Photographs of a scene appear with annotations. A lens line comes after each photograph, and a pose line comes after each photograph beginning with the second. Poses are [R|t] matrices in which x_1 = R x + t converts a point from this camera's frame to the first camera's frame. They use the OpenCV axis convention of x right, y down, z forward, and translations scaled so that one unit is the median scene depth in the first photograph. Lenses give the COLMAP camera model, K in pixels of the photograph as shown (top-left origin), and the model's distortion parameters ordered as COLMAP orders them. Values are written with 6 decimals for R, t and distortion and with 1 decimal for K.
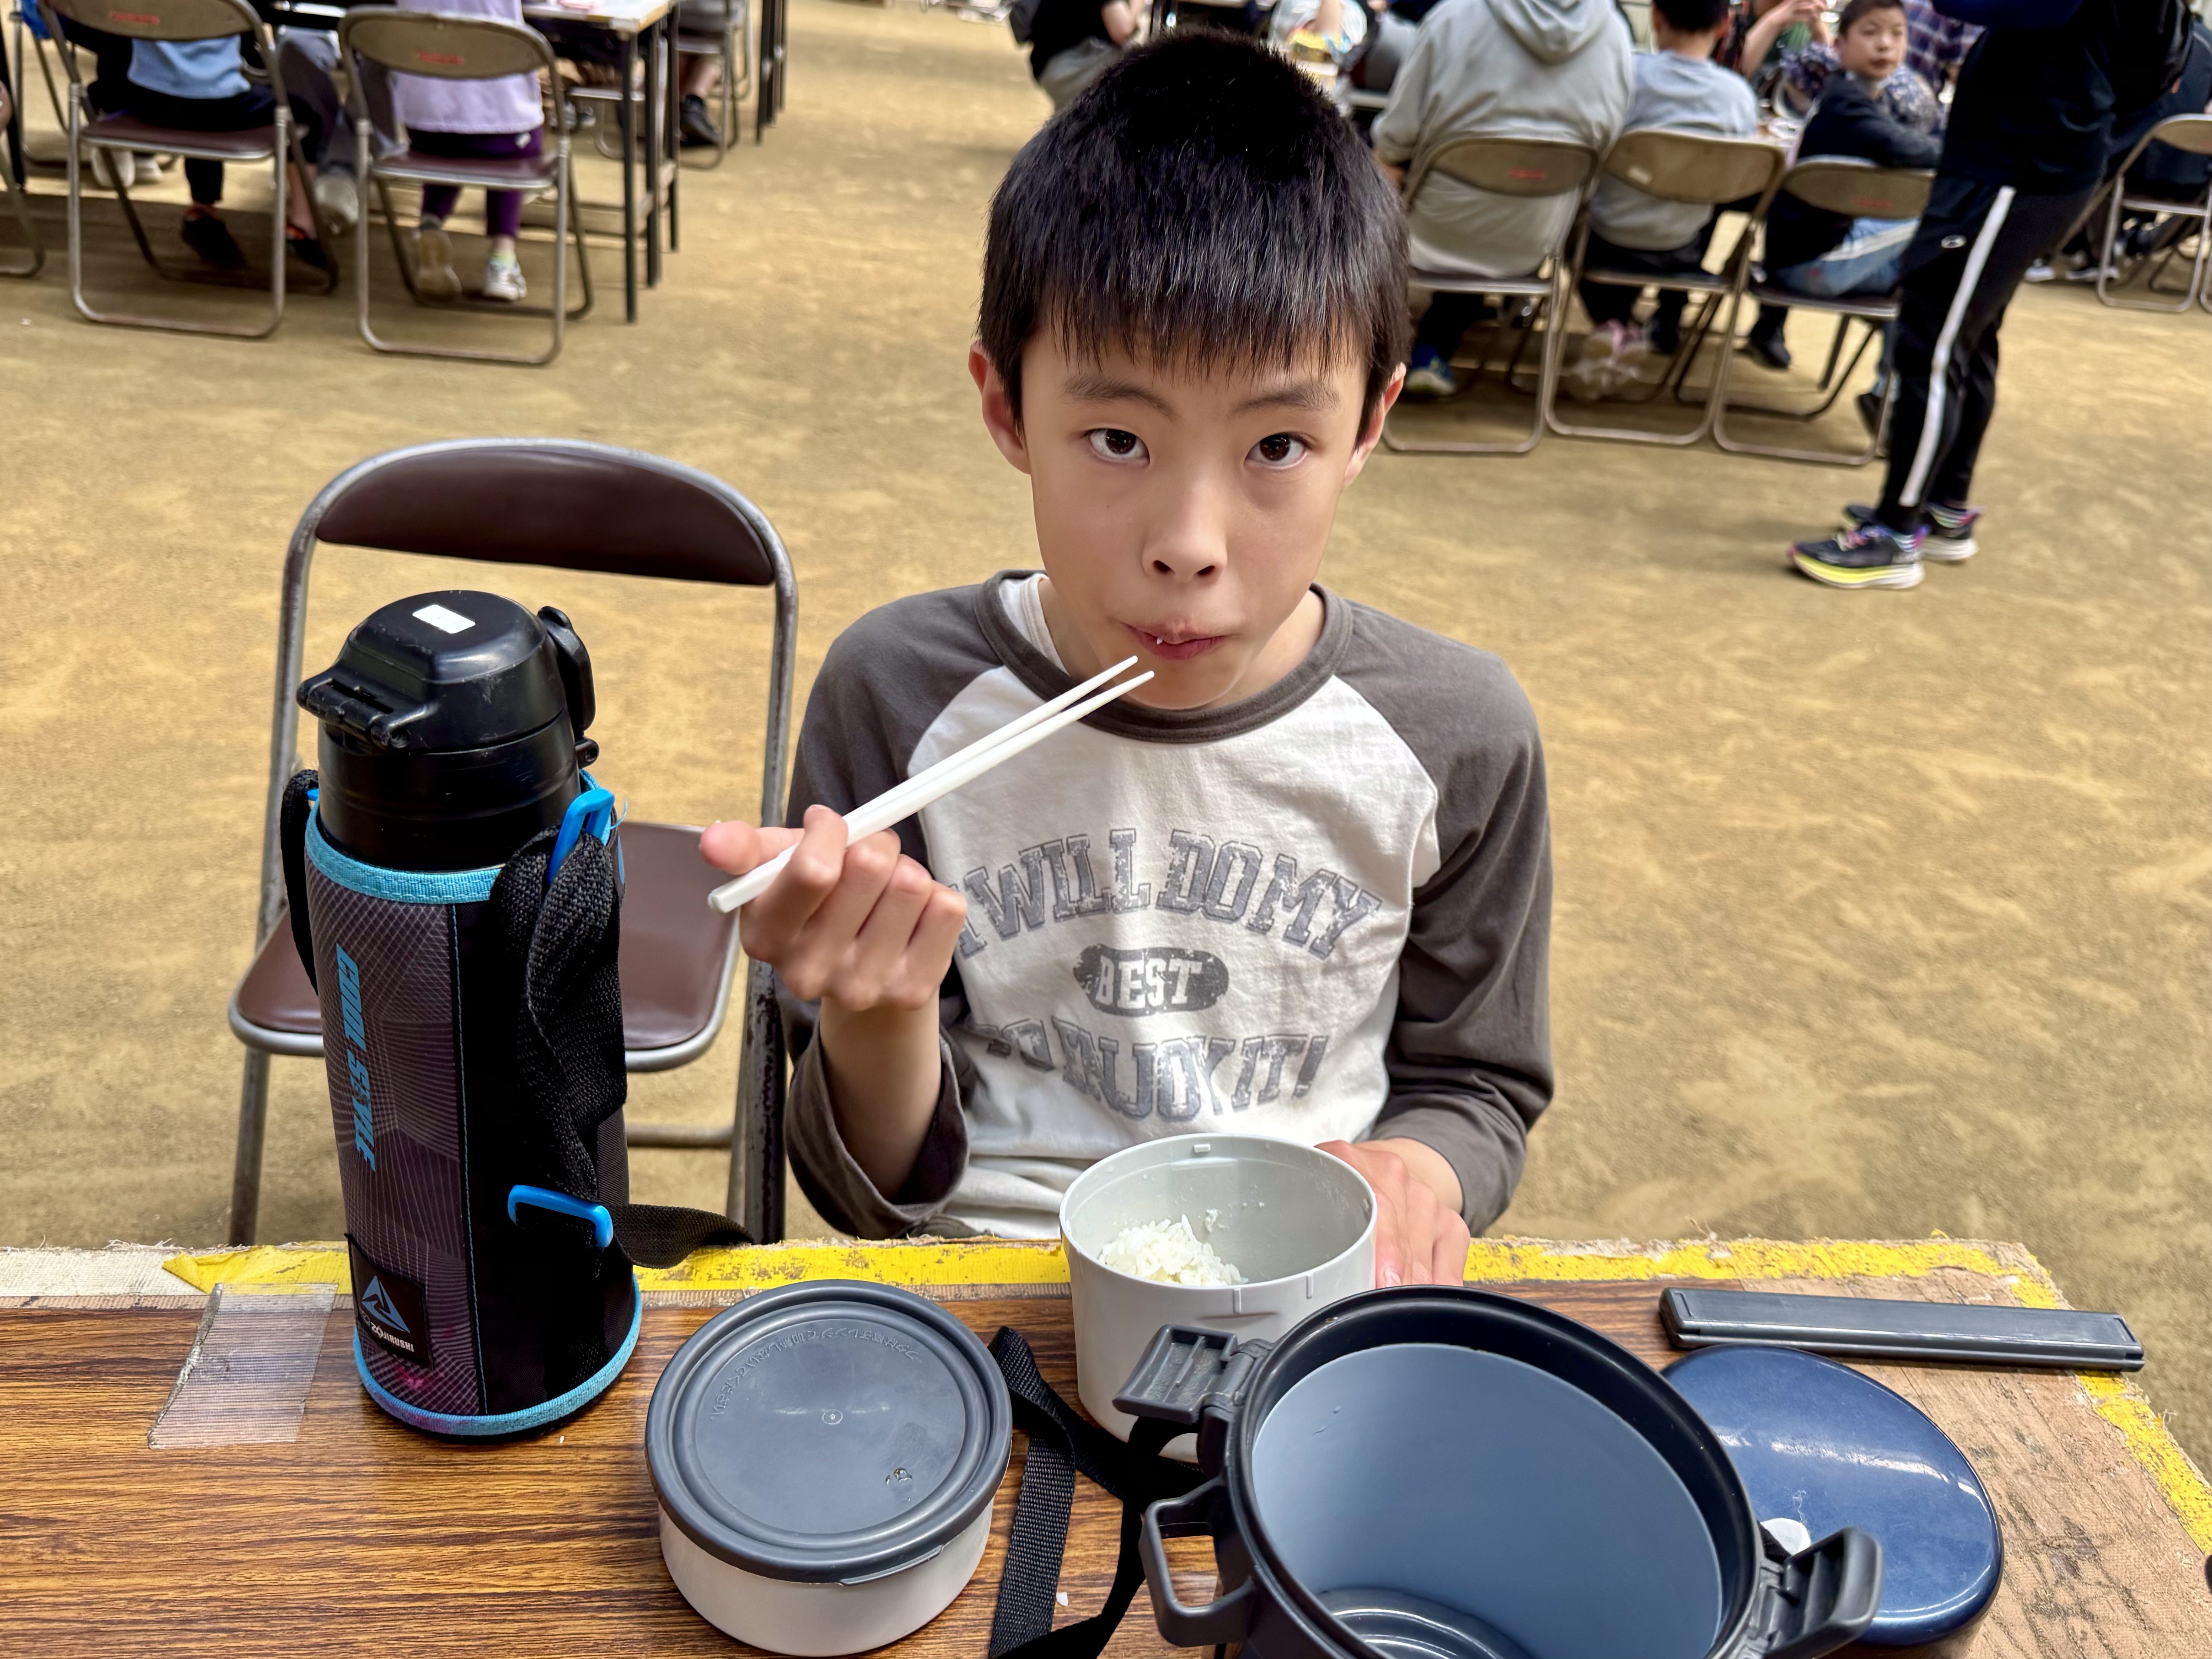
lens RADIAL K [[1731.2, 0, 1106.5], [0, 1731.2, 827.5], [0, 0, 1]] dist [0.012068, 0.002011]
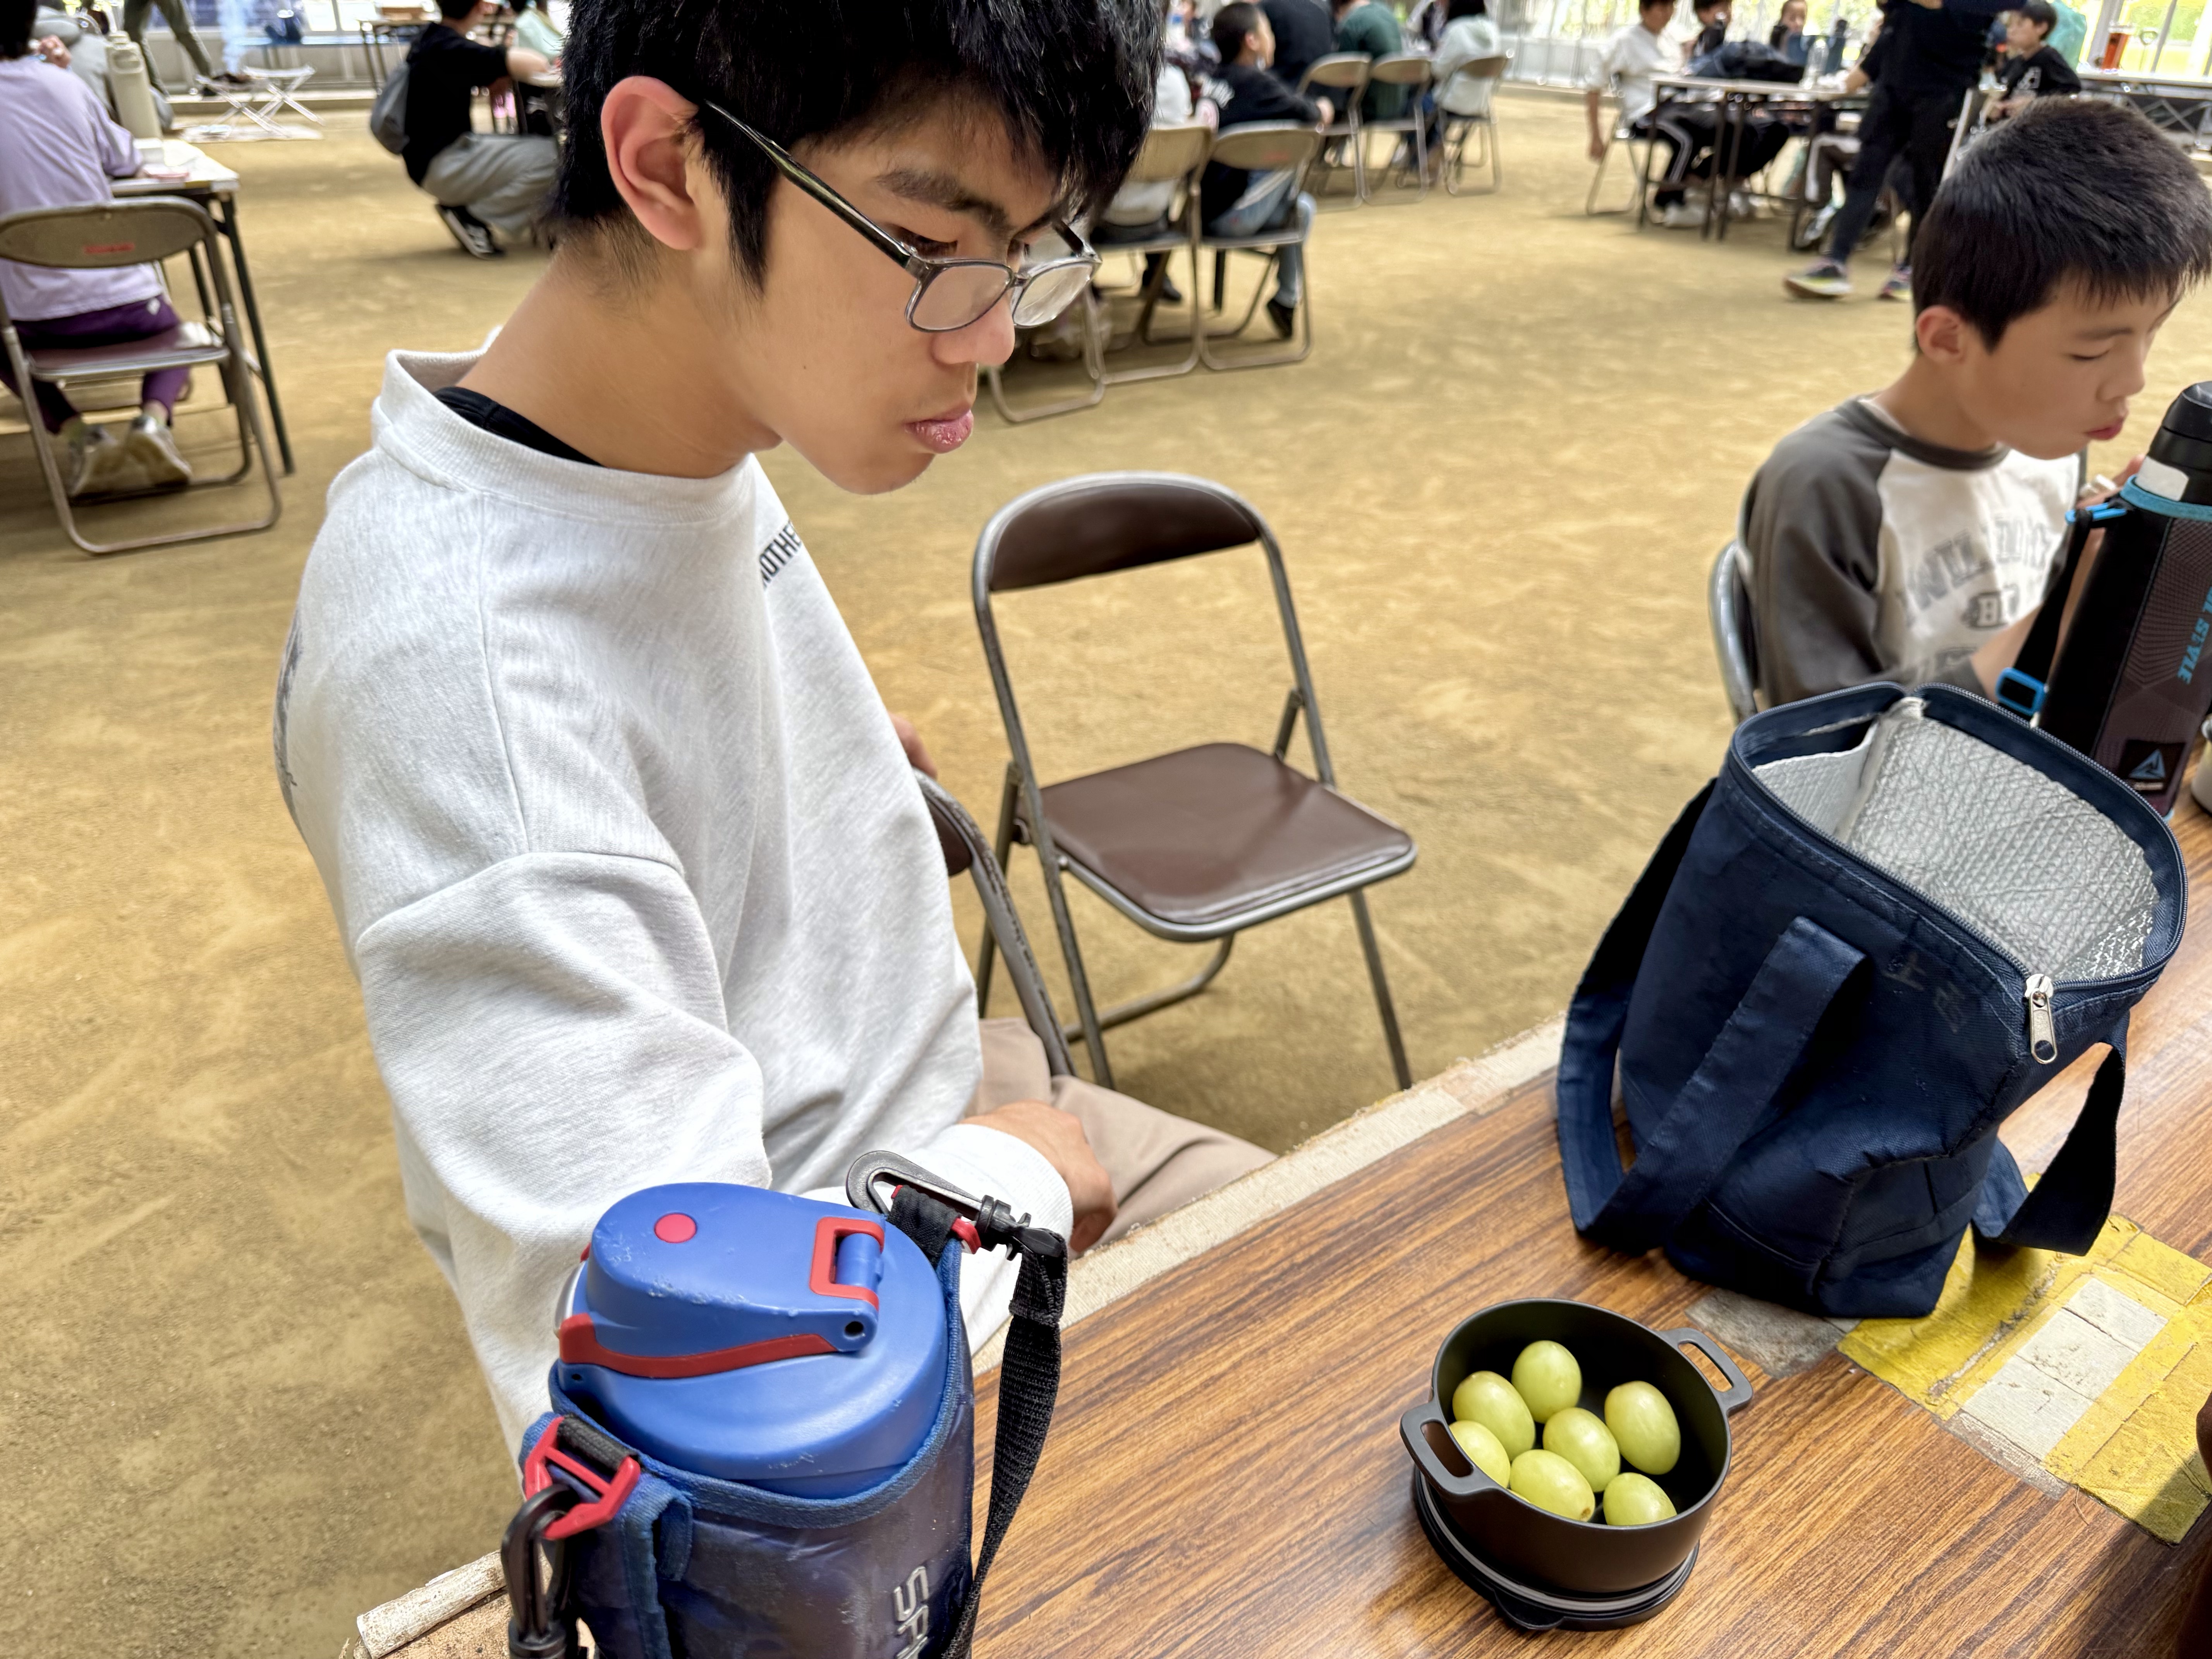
lens RADIAL K [[1539.2, 0, 1104.0], [0, 1539.2, 833.2], [0, 0, 1]] dist [0.040772, -0.001197]
pose [[0.876855, -0.325739, 0.353581, -0.342314], [0.314992, 0.944882, 0.089322, -0.029516], [-0.363188, 0.033053, 0.931129, -0.037167]]
